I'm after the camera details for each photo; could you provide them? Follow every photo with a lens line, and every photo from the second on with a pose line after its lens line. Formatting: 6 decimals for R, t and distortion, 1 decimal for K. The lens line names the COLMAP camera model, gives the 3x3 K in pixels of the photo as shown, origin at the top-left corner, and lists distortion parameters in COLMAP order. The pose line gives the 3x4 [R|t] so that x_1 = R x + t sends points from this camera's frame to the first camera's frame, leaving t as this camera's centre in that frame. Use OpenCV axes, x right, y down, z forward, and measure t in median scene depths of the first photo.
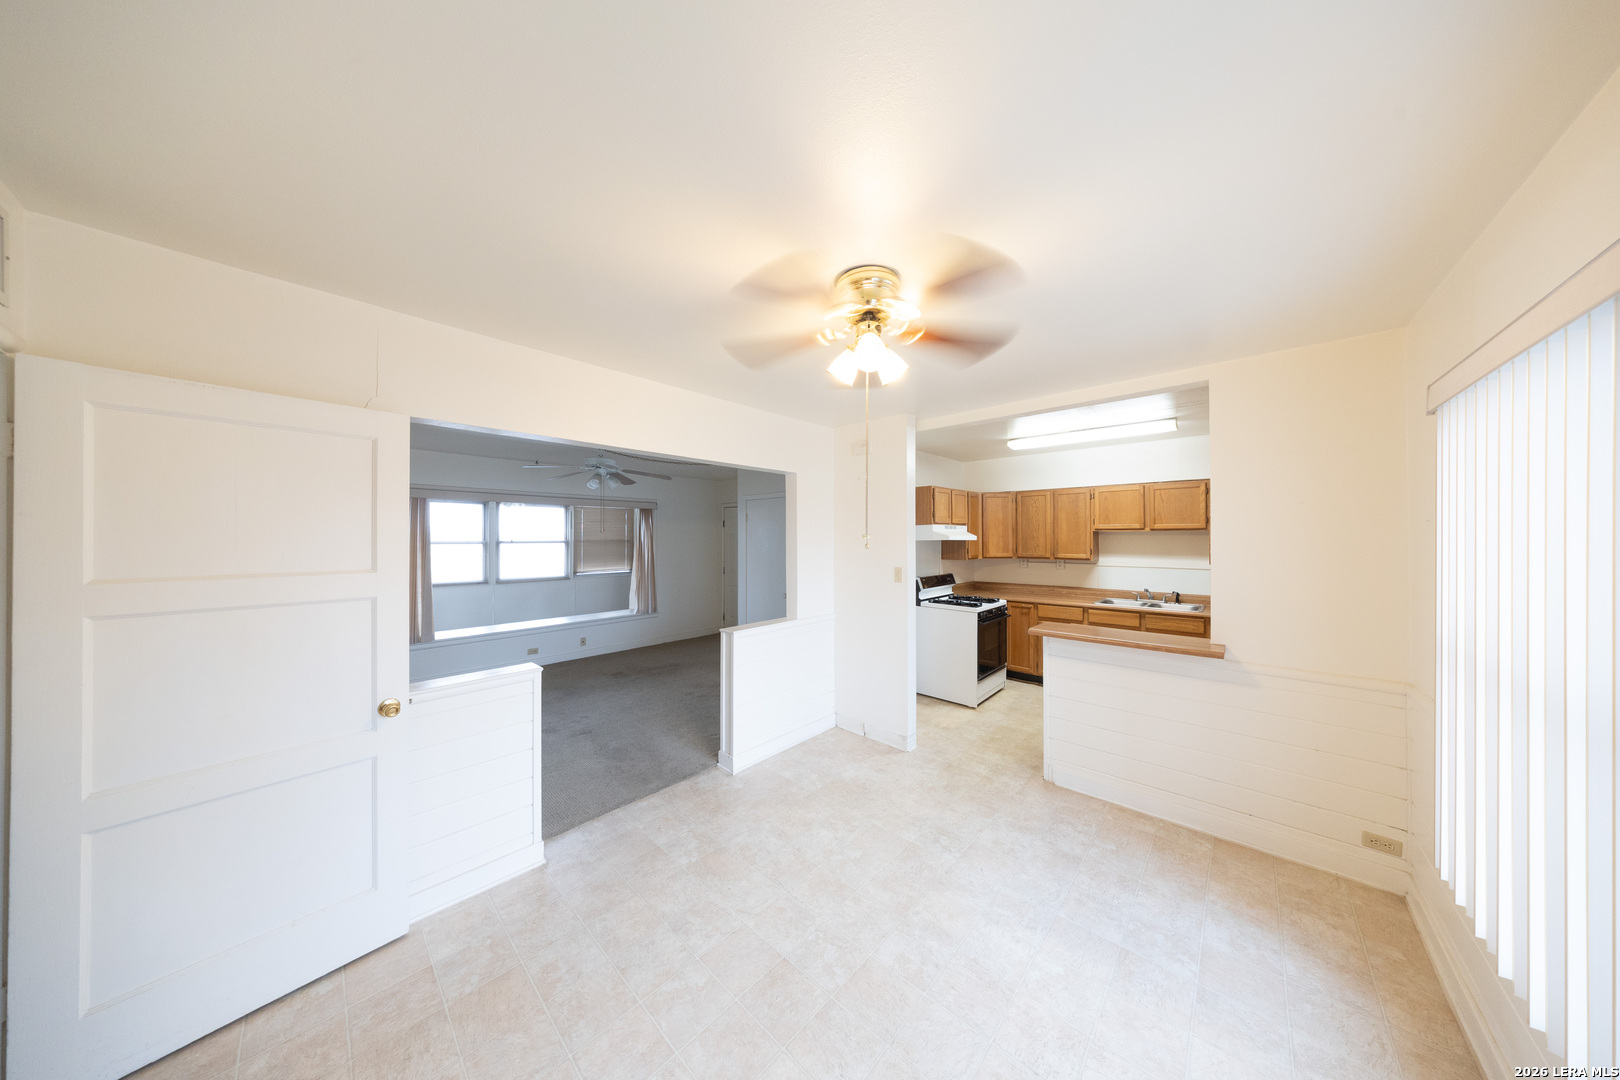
lens RADIAL K [[476.7, 0, 803.6], [0, 476.7, 536.9], [0, 0, 1]] dist [-0.000501, -0.000049]
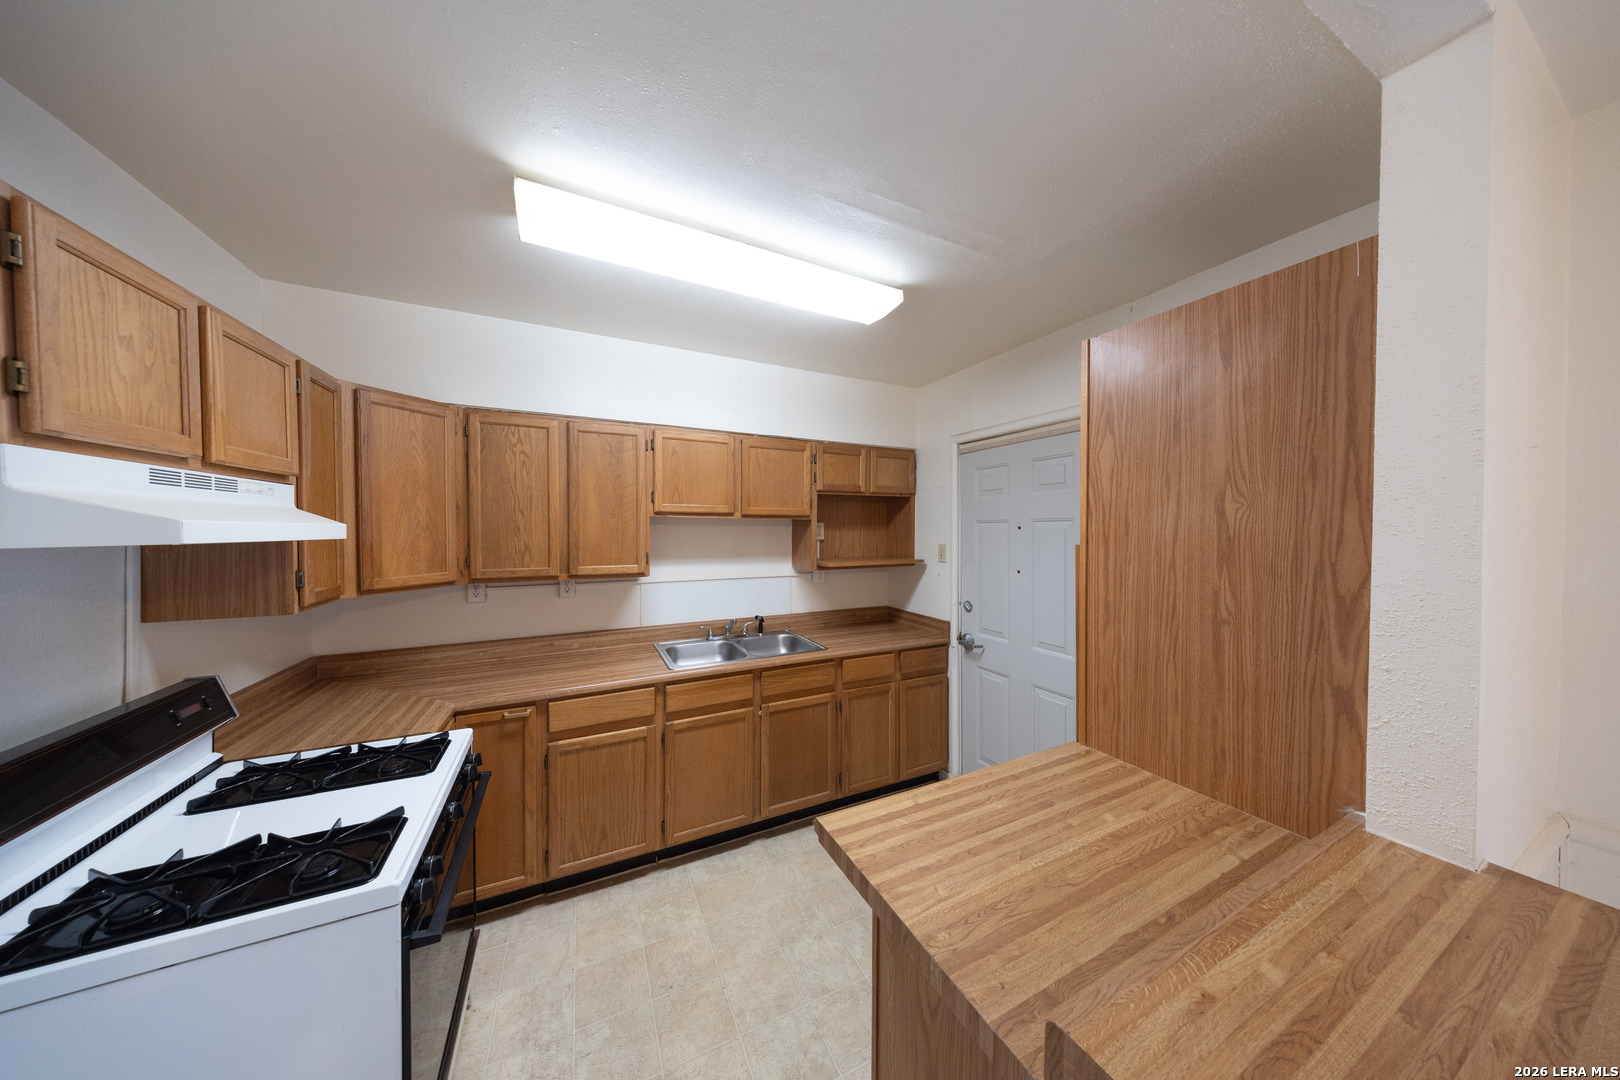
lens RADIAL K [[476.7, 0, 803.6], [0, 476.7, 536.9], [0, 0, 1]] dist [-0.000501, -0.000049]
pose [[0.367349, -0.012651, 0.929997, 0.203542], [-0.004107, 0.999876, 0.015225, 0.000682], [-0.930074, -0.009413, 0.367252, 0.649737]]
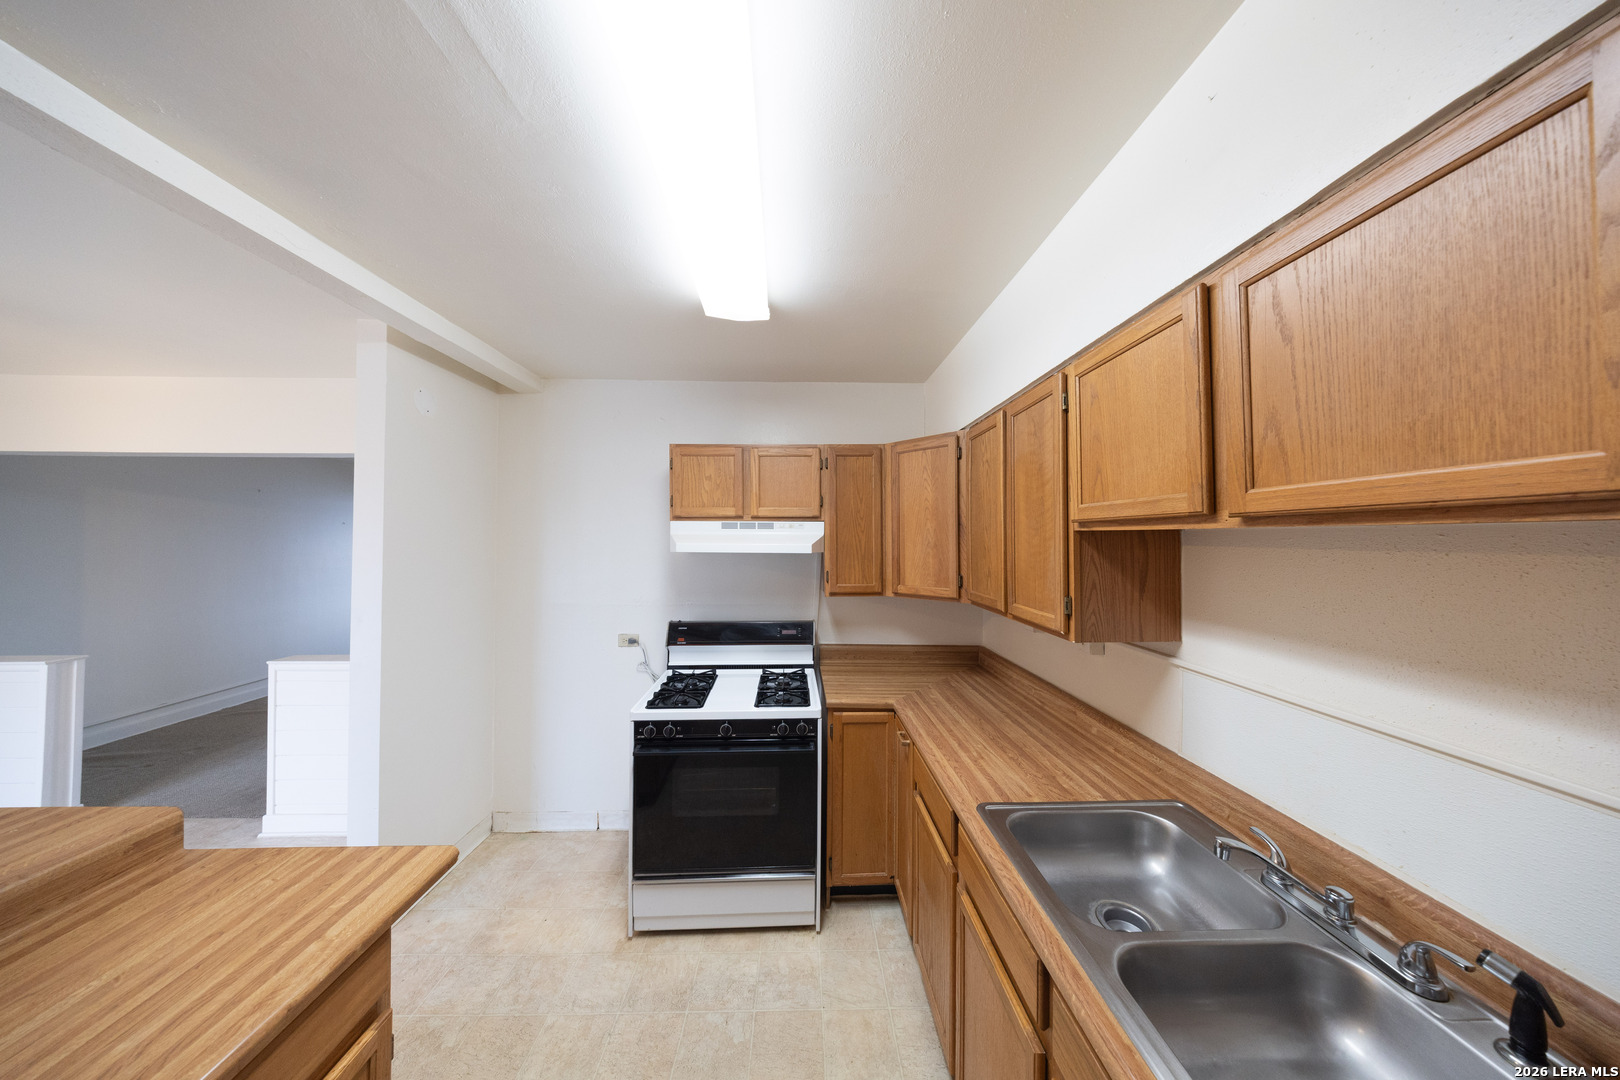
lens RADIAL K [[465.9, 0, 803.8], [0, 465.9, 533.1], [0, 0, 1]] dist [-0.000464, -0.000077]
pose [[0.697756, -0.004400, -0.716322, 0.663421], [-0.004575, 0.999933, -0.010599, -0.007076], [0.716321, 0.010672, 0.697689, 0.687818]]
